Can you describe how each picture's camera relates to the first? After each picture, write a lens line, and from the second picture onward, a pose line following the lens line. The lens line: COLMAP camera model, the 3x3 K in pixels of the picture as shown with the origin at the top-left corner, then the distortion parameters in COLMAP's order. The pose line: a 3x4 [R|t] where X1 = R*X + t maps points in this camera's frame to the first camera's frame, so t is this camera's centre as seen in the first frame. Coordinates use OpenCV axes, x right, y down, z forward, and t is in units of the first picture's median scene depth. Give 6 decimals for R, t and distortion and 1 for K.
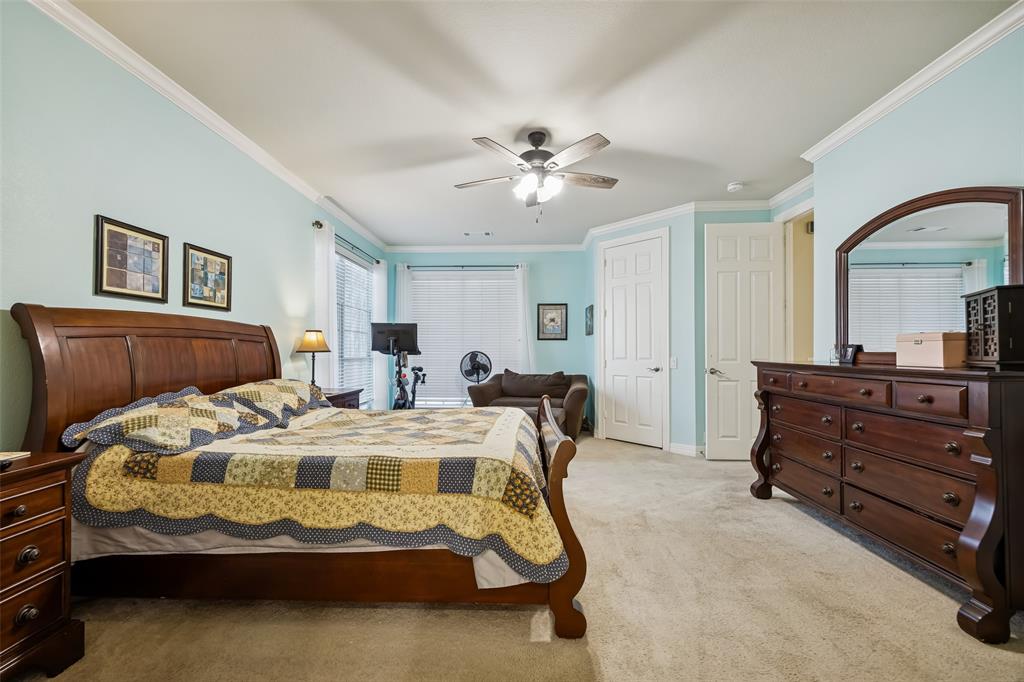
lens RADIAL K [[404.0, 0, 511.5], [0, 404.0, 343.0], [0, 0, 1]] dist [0.001270, -0.000128]
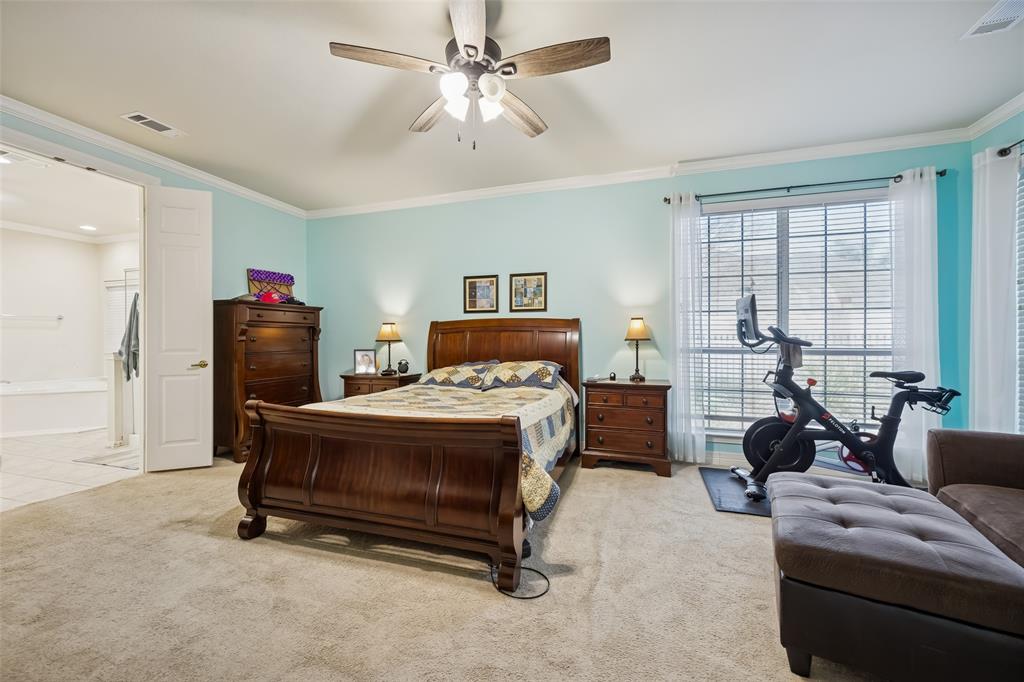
lens RADIAL K [[404.0, 0, 512.7], [0, 404.0, 344.3], [0, 0, 1]] dist [0.001270, -0.000128]
pose [[-0.268527, 0.005688, -0.963255, 0.784359], [0.015929, 0.999872, 0.001463, 0.037915], [0.963140, -0.014950, -0.268583, 1.432130]]
